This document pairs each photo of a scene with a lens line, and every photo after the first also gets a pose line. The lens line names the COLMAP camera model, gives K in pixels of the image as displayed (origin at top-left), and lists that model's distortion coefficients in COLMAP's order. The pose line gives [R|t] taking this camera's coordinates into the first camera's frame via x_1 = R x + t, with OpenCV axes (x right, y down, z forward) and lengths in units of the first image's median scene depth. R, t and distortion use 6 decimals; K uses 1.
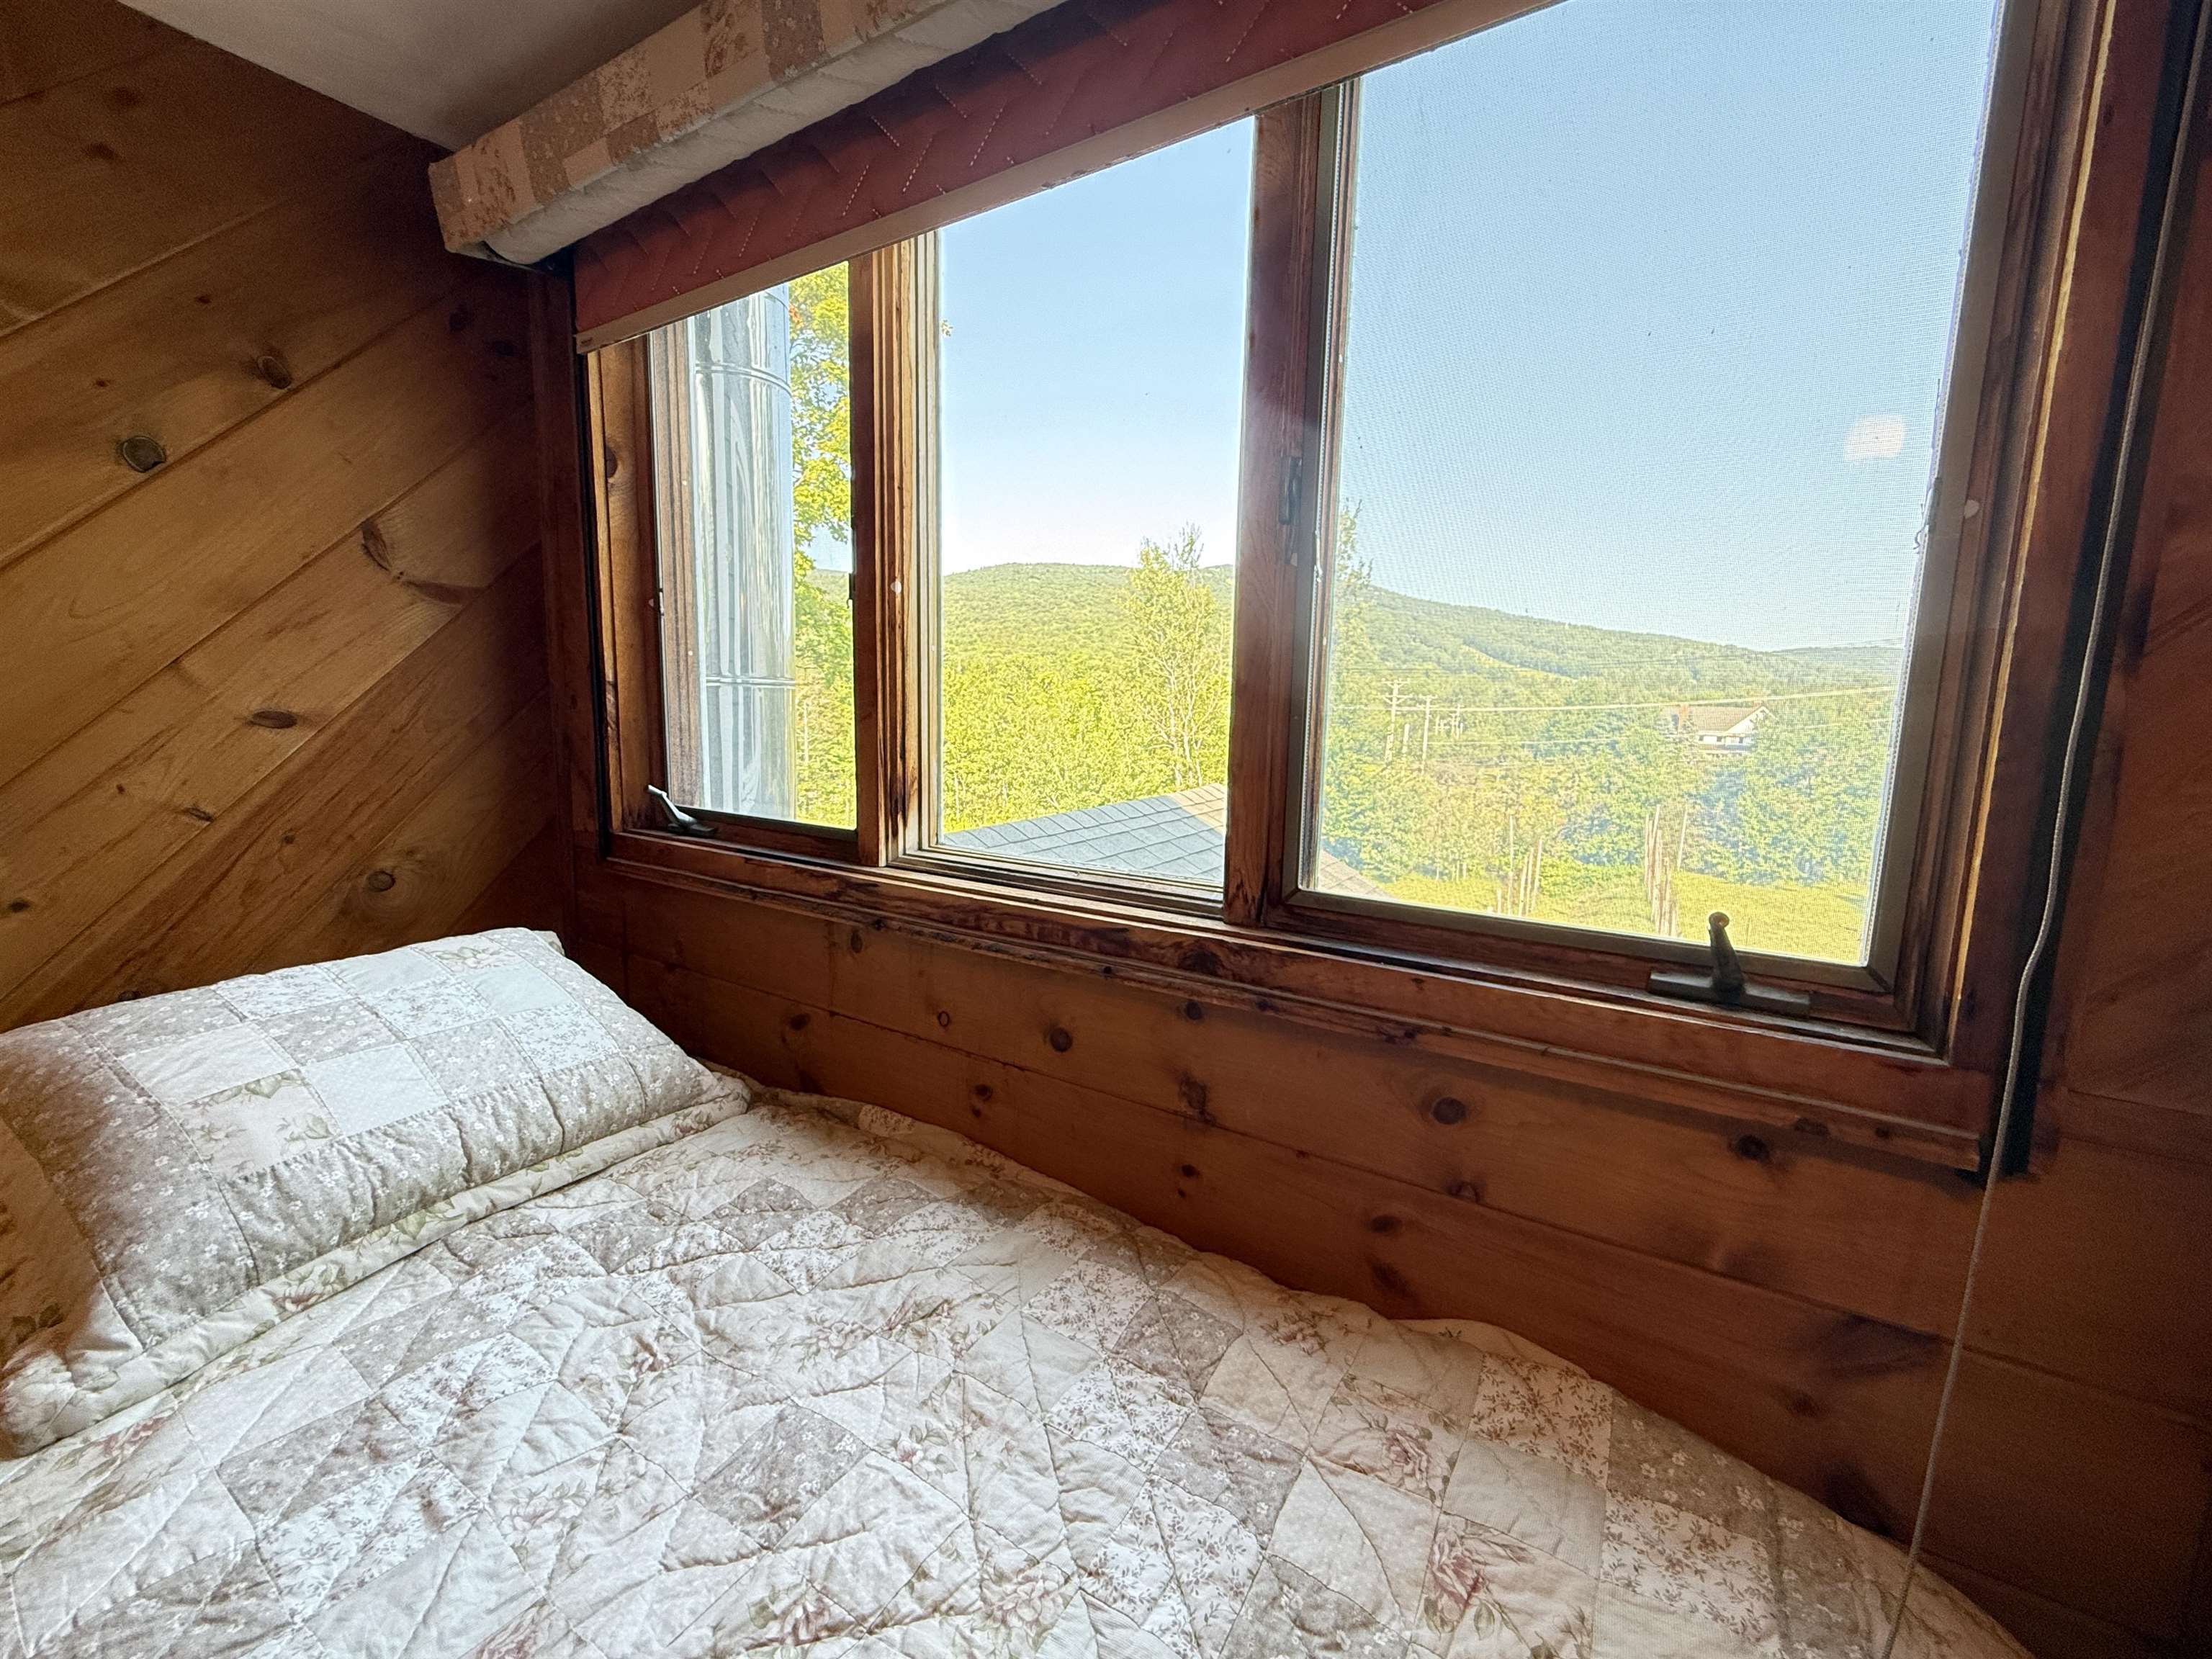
lens RADIAL K [[898.8, 0, 1106.0], [0, 898.8, 829.5], [0, 0, 1]] dist [0.001429, 0.000050]
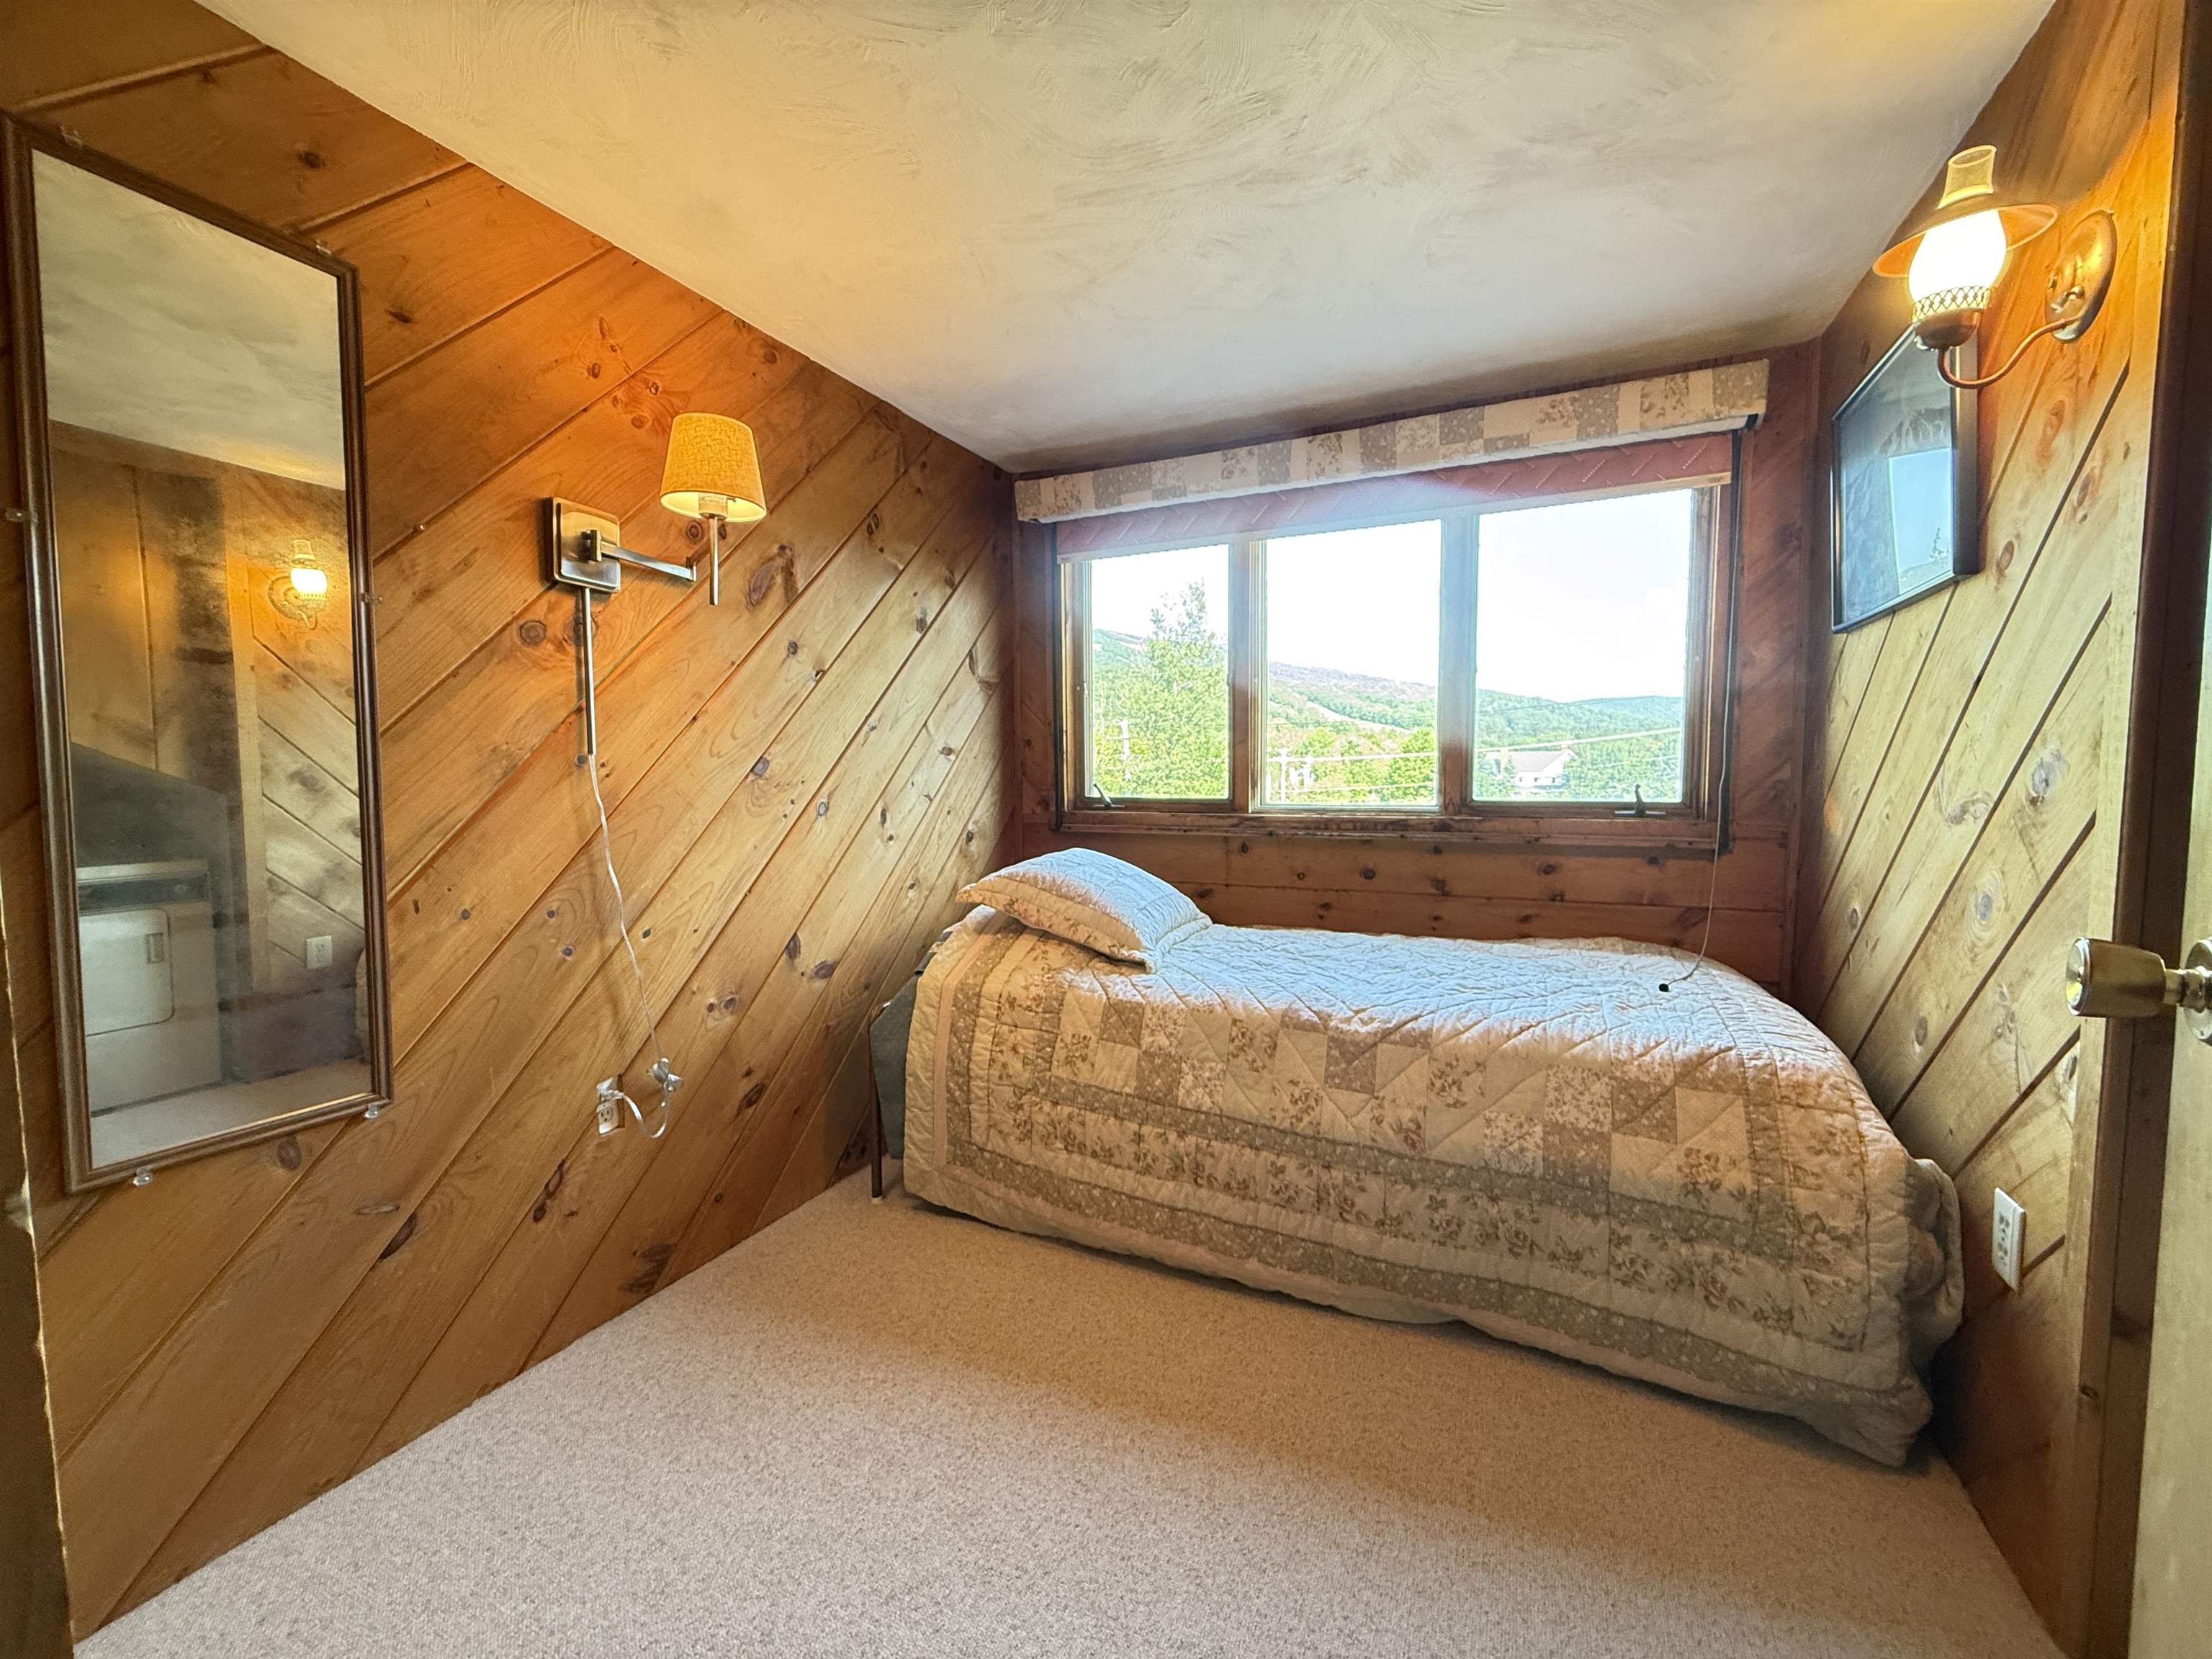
lens RADIAL K [[878.0, 0, 1106.0], [0, 878.0, 829.5], [0, 0, 1]] dist [-0.000115, -0.000293]
pose [[0.989267, -0.040534, 0.140388, -1.151112], [0.049398, 0.996961, -0.060243, 0.247303], [-0.137519, 0.066531, 0.988262, -1.276297]]
